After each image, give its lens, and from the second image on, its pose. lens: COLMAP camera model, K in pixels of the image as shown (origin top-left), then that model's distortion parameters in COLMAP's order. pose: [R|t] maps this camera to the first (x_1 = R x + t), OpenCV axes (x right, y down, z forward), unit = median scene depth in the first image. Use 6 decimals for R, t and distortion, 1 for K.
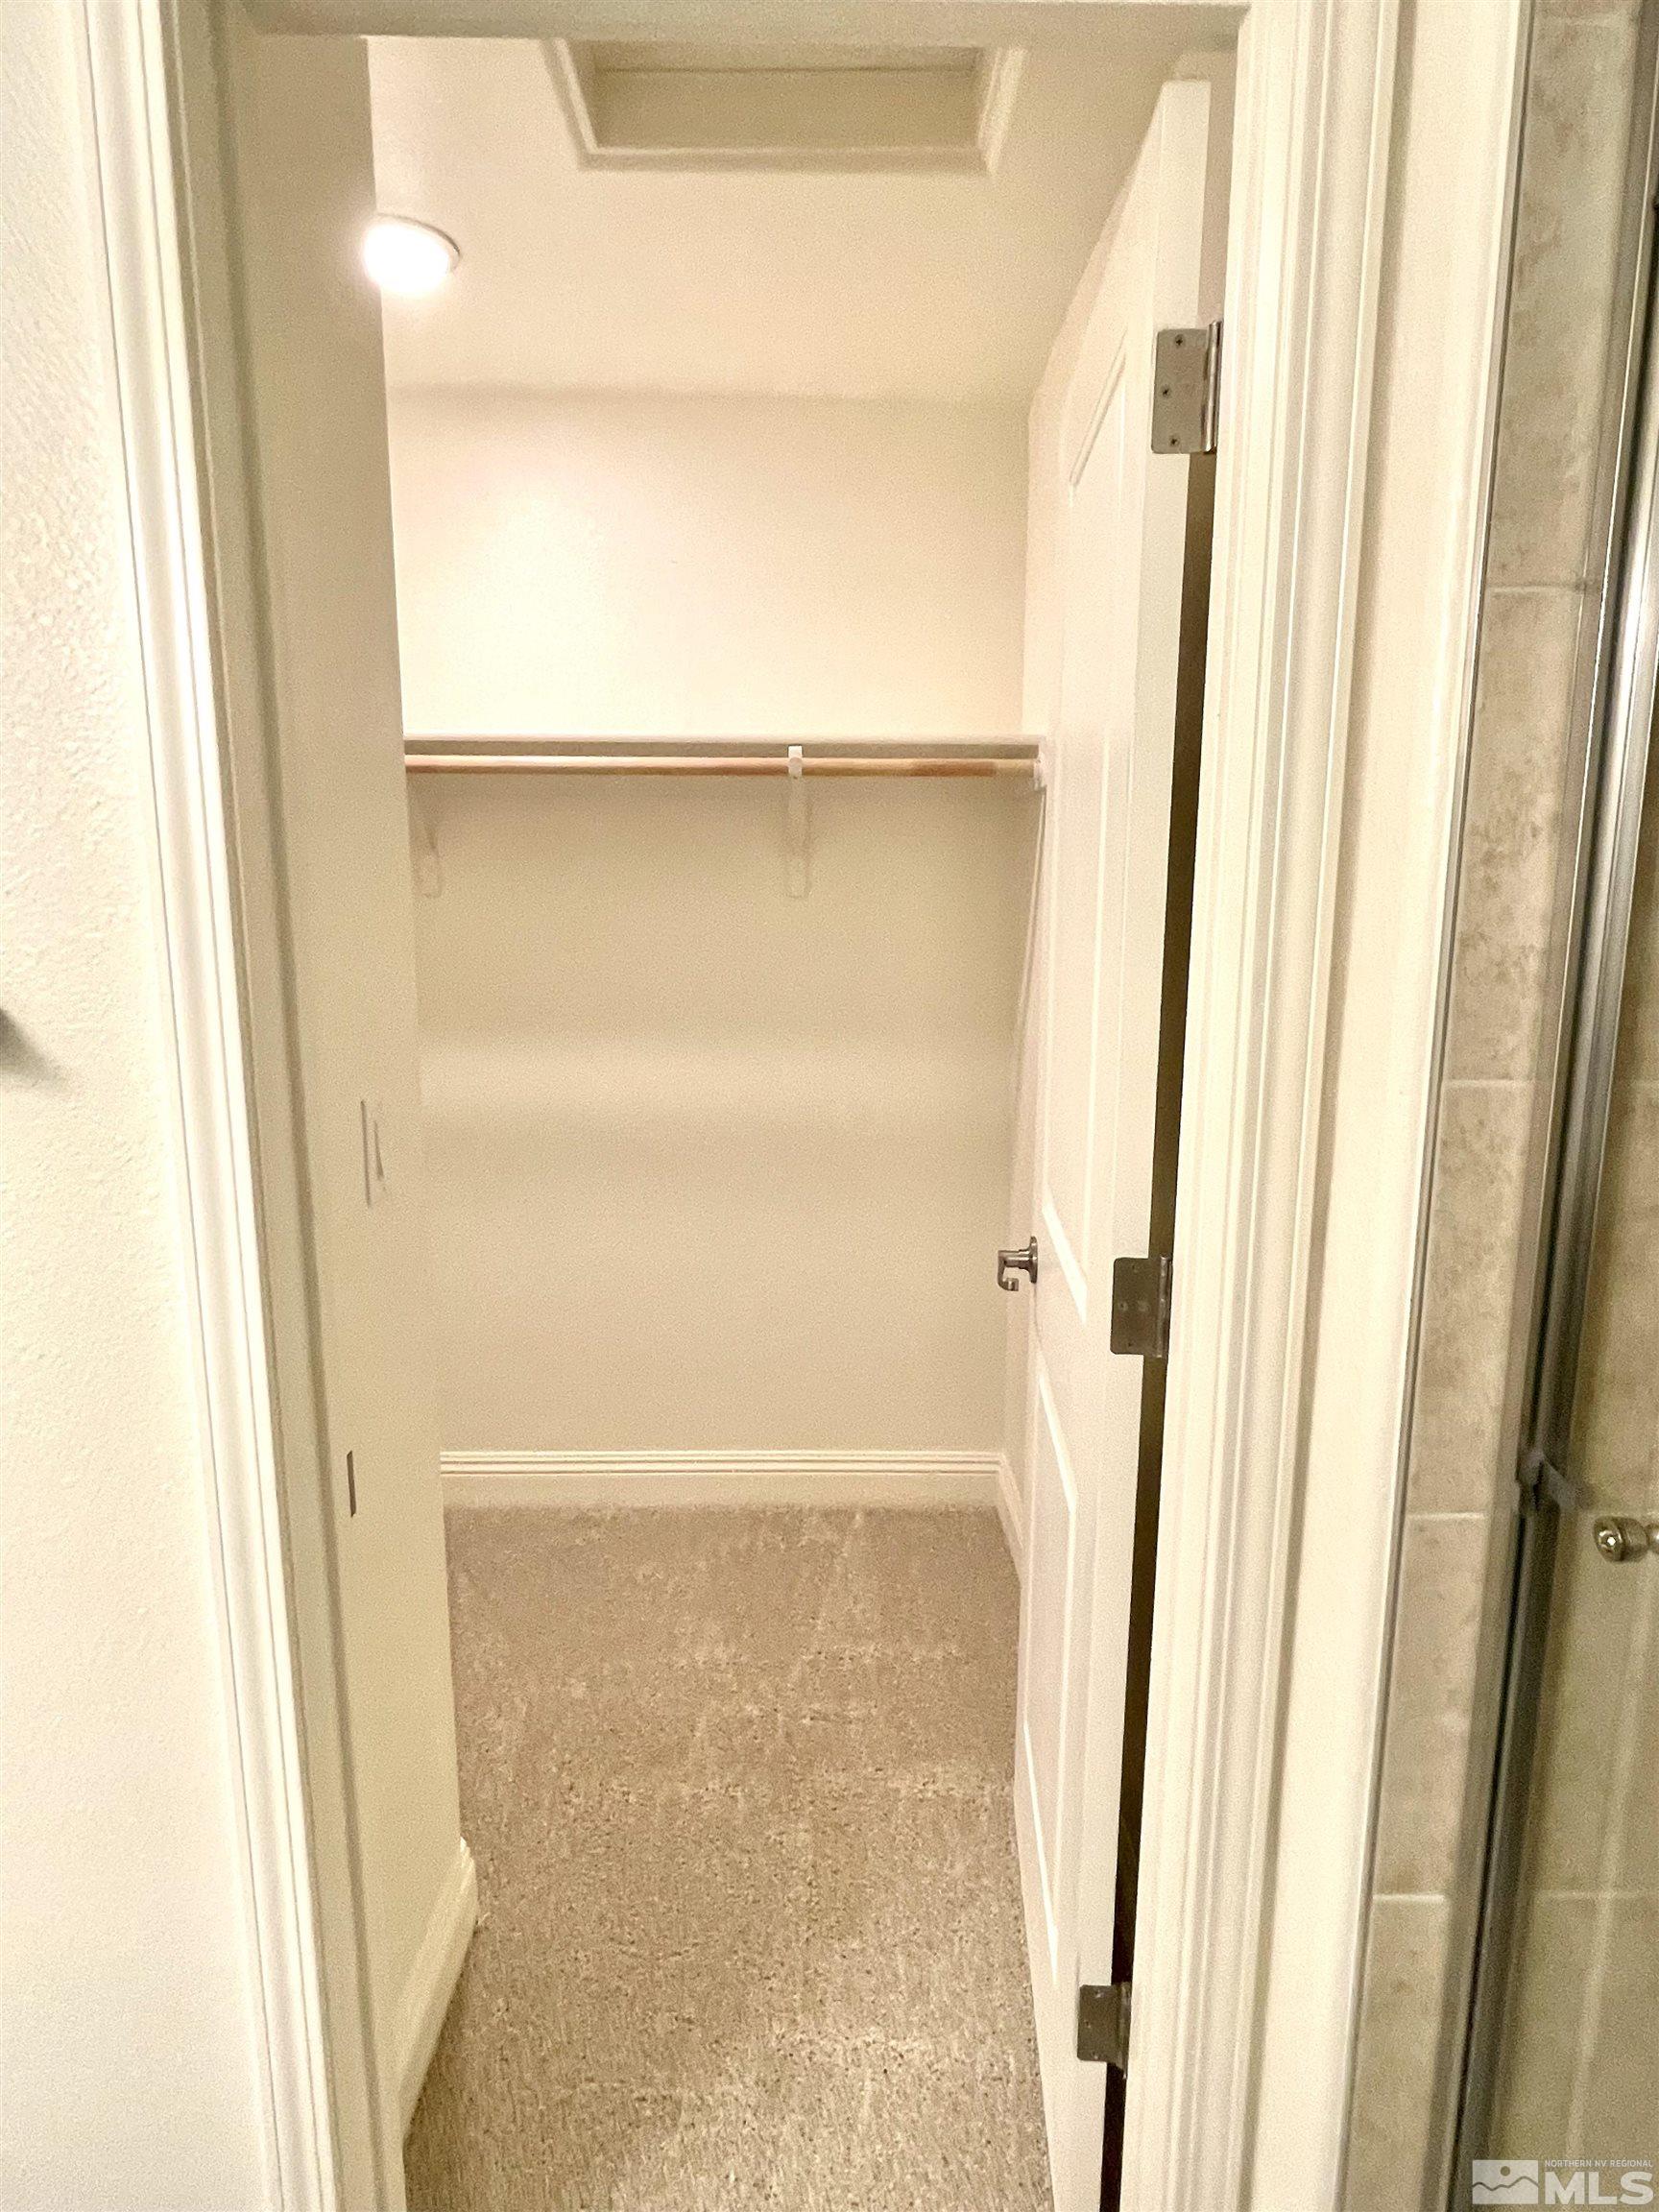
lens RADIAL K [[1239.5, 0, 830.8], [0, 1239.5, 1108.0], [0, 0, 1]] dist [-0.005199, -0.001247]
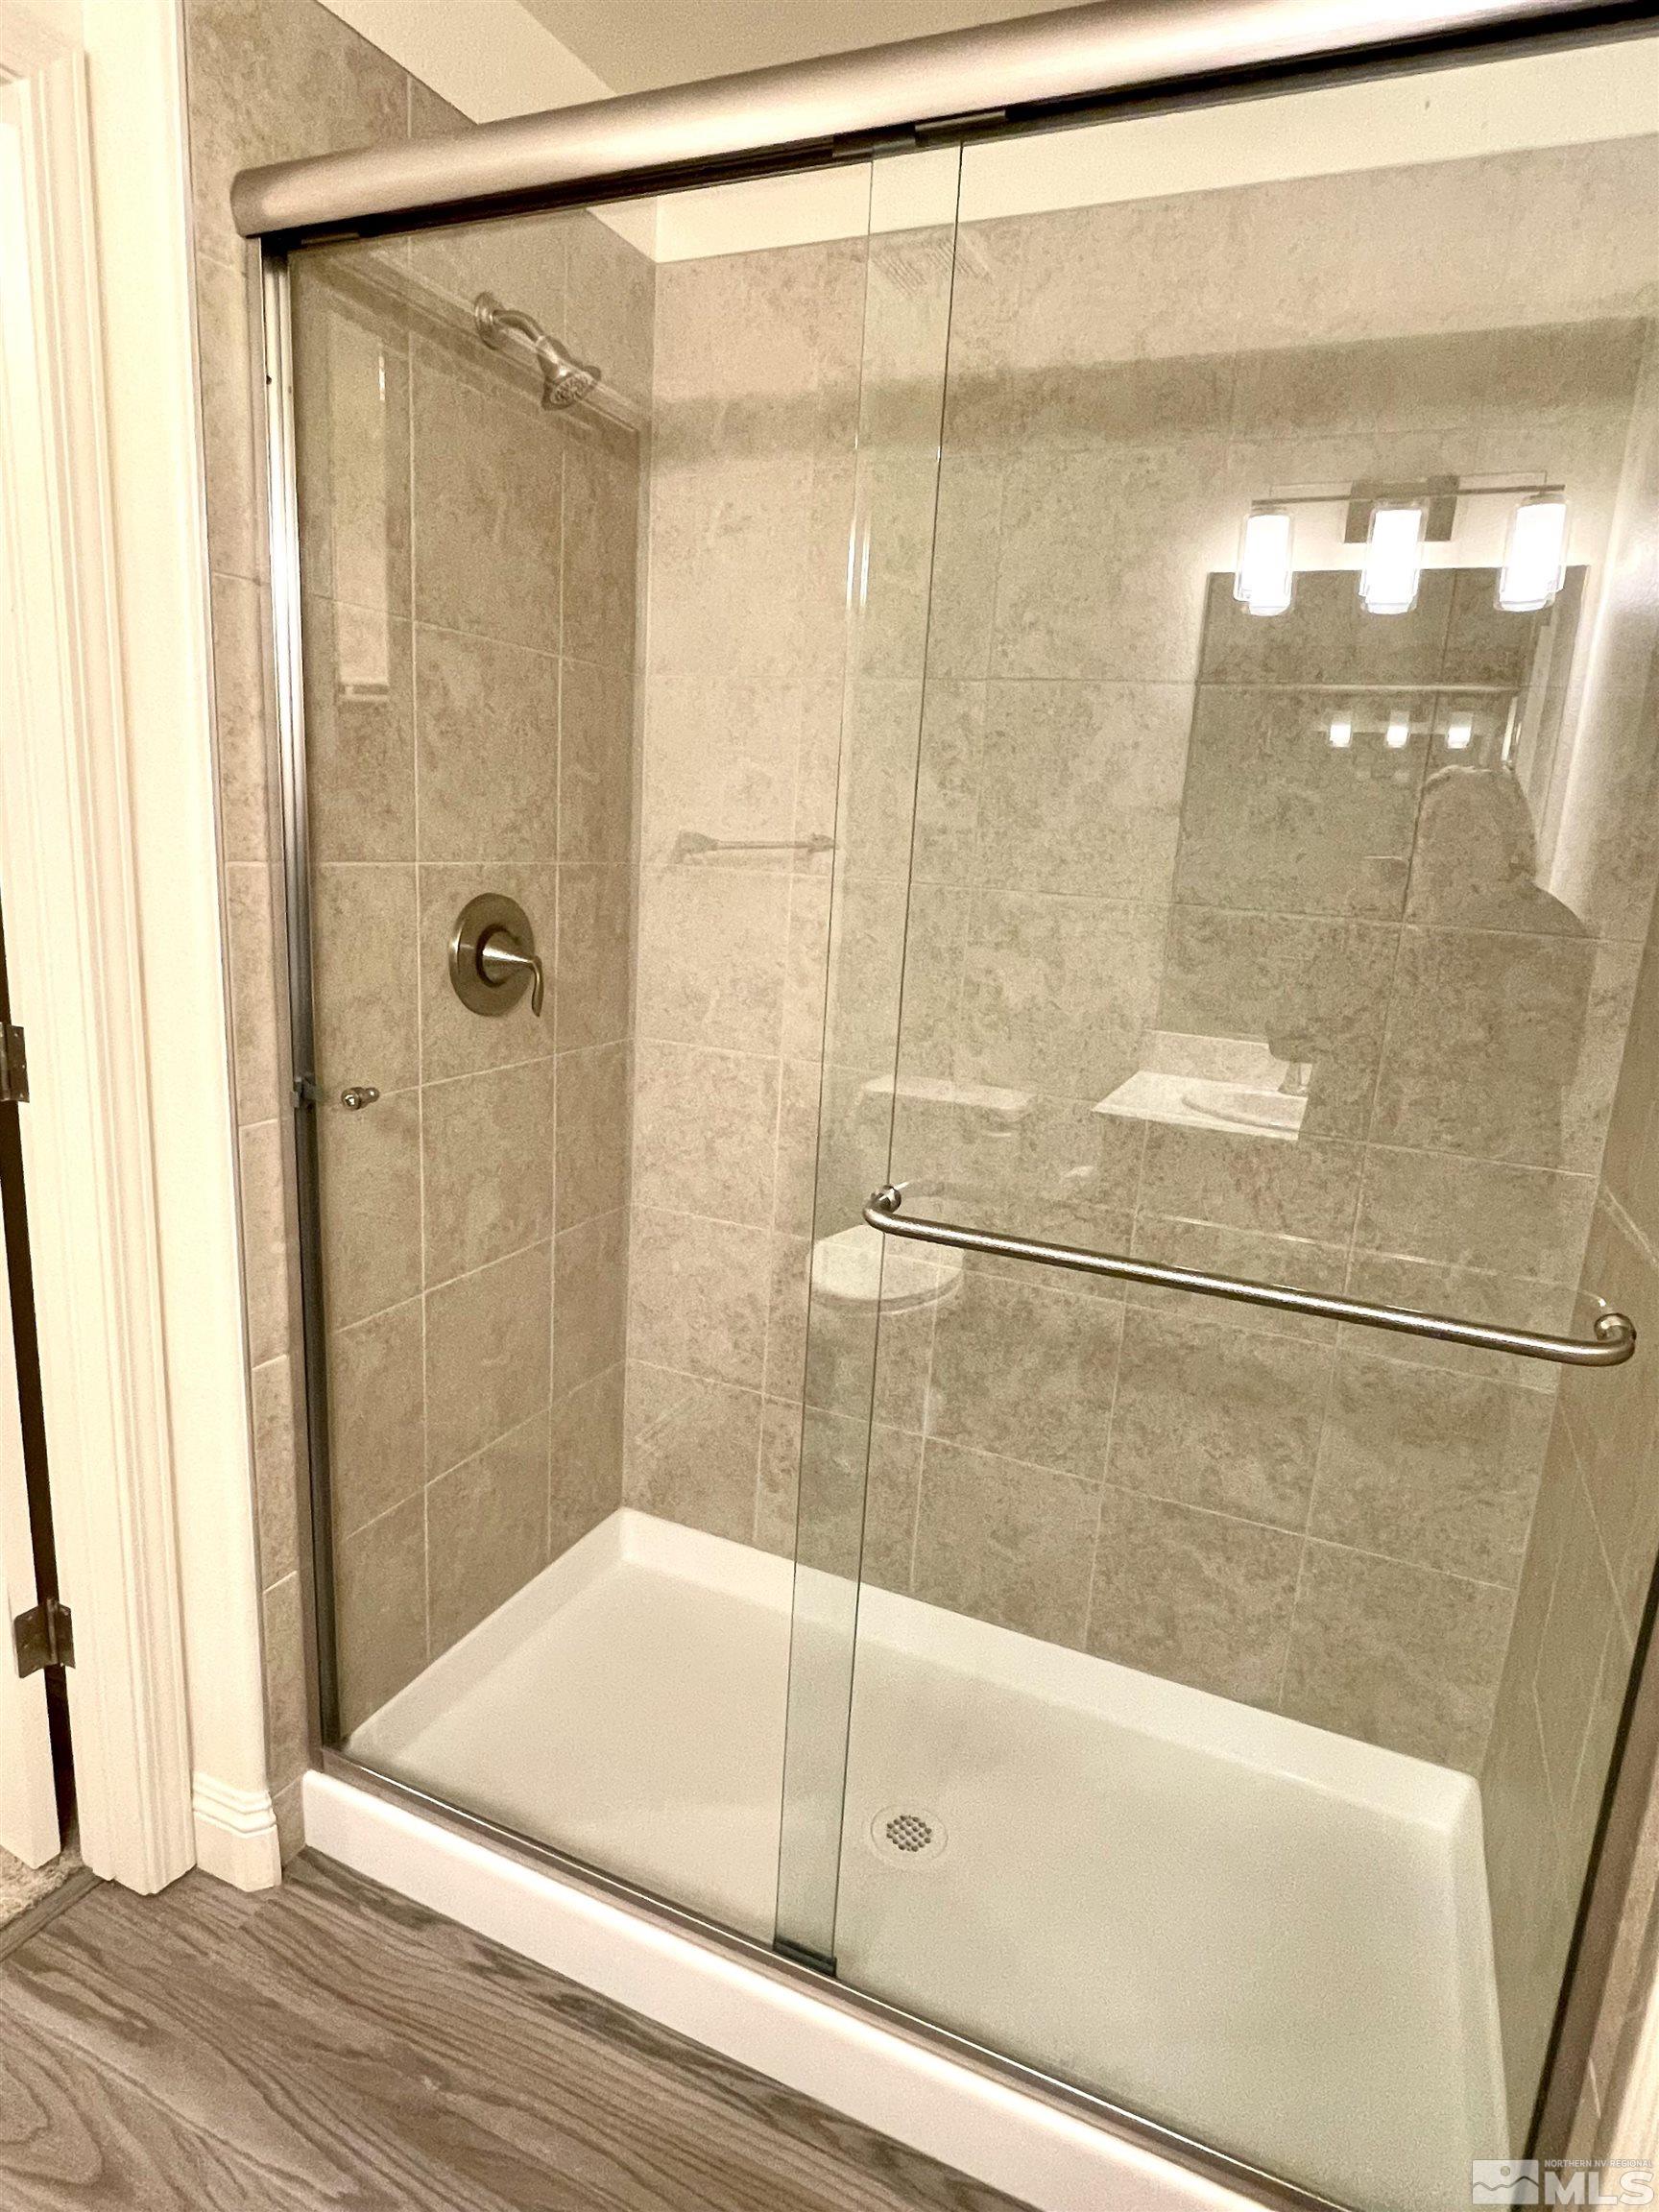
lens RADIAL K [[1239.5, 0, 835.0], [0, 1239.5, 1102.3], [0, 0, 1]] dist [-0.005199, -0.001247]
pose [[0.423954, -0.176059, 0.888407, -0.713612], [0.101981, 0.983965, 0.146330, 0.137421], [-0.899924, 0.028564, 0.435110, -0.486217]]
